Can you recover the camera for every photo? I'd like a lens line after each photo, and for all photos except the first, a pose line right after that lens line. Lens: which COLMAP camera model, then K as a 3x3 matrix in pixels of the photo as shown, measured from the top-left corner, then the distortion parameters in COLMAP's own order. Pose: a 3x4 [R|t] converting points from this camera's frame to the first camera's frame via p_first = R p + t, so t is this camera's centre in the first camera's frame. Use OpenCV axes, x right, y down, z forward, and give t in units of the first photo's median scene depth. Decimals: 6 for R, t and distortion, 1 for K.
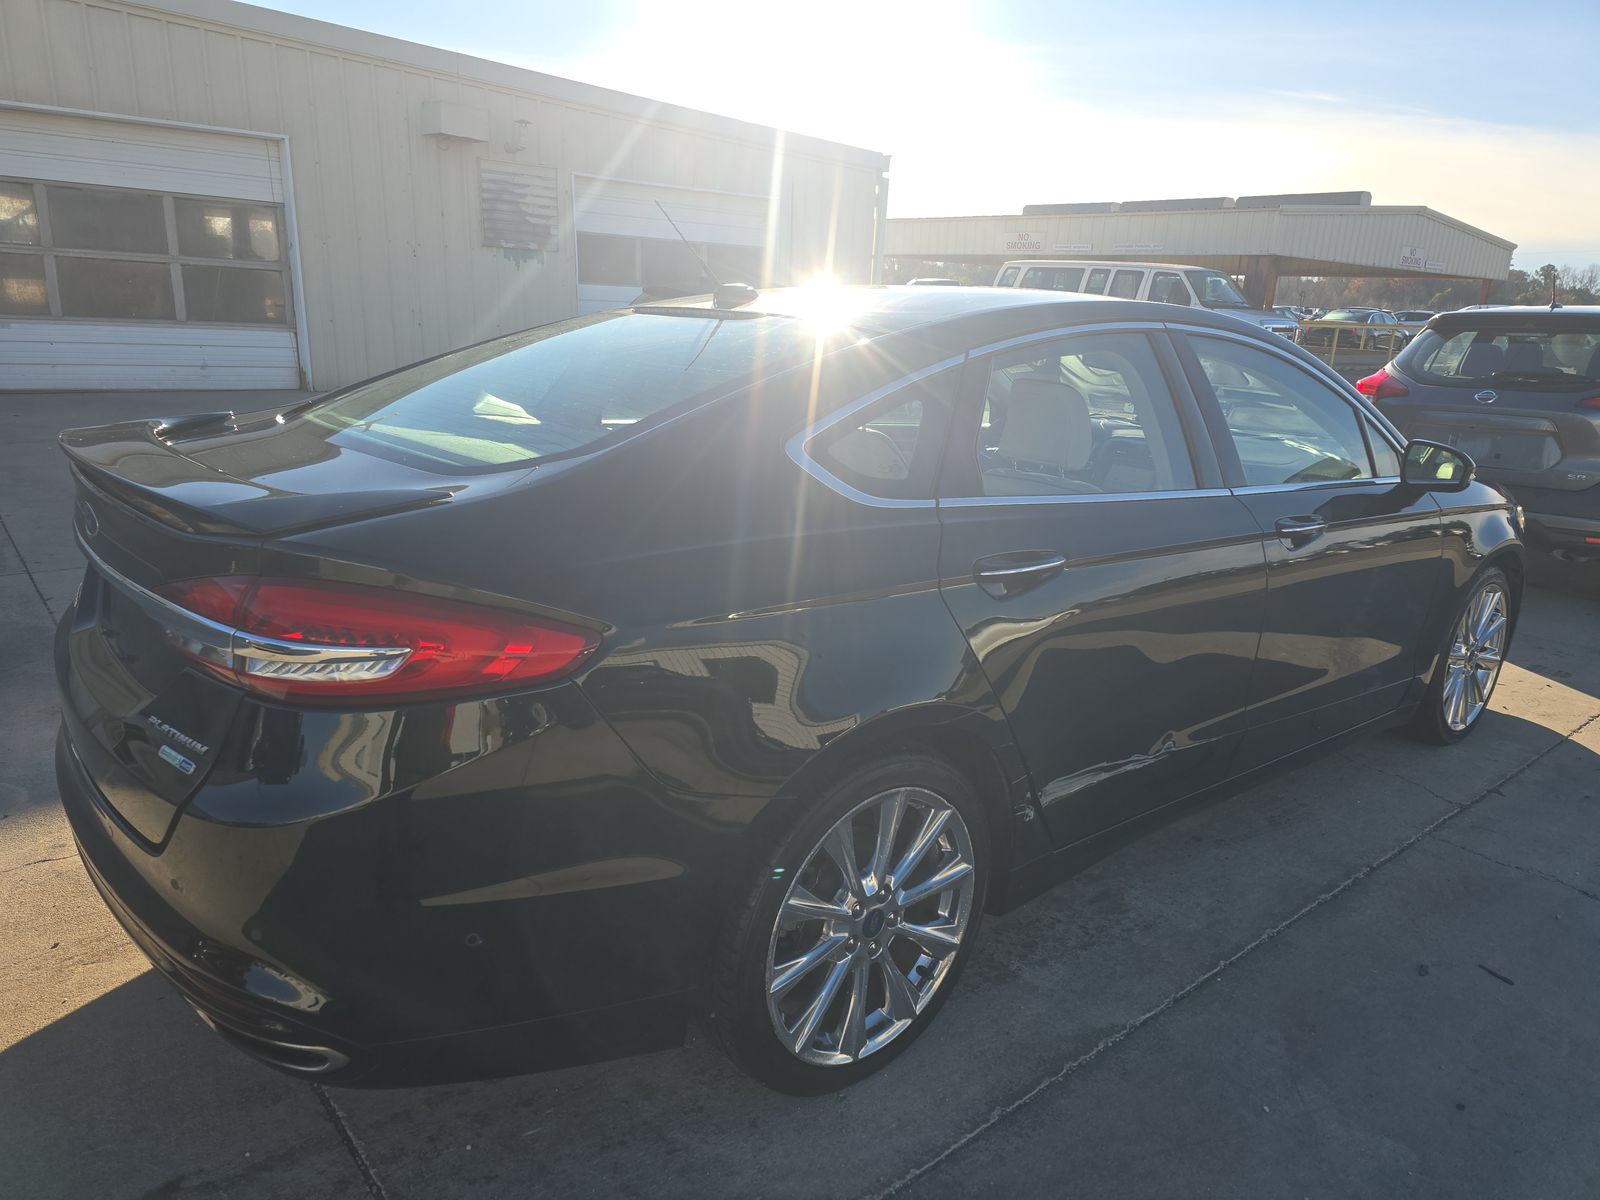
lens RADIAL K [[1074.6, 0, 800.0], [0, 1074.6, 600.0], [0, 0, 1]] dist [-0.005090, -0.006720]
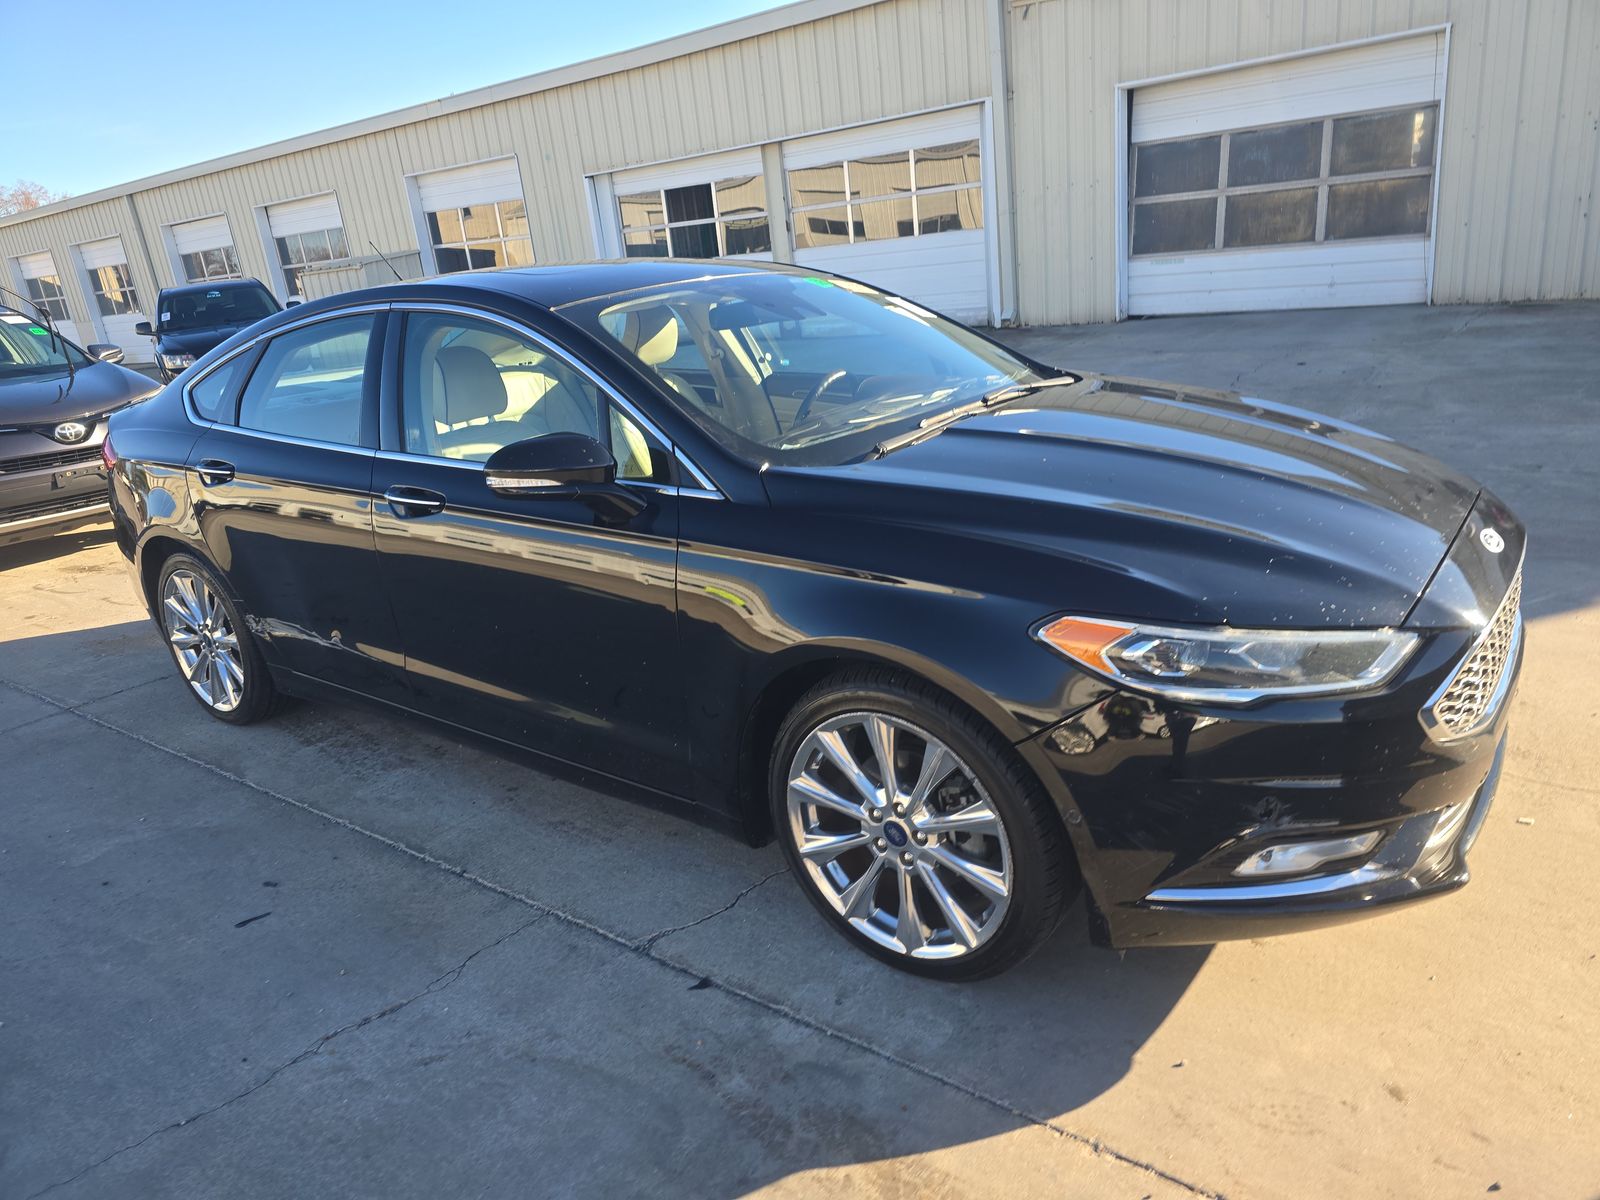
lens RADIAL K [[1136.5, 0, 797.5], [0, 1136.5, 574.1], [0, 0, 1]] dist [-0.000353, -0.038213]
pose [[0.199393, 0.192771, -0.960771, 1.679885], [-0.140830, 0.975918, 0.166583, -0.229058], [0.969747, 0.102090, 0.221739, 1.184304]]
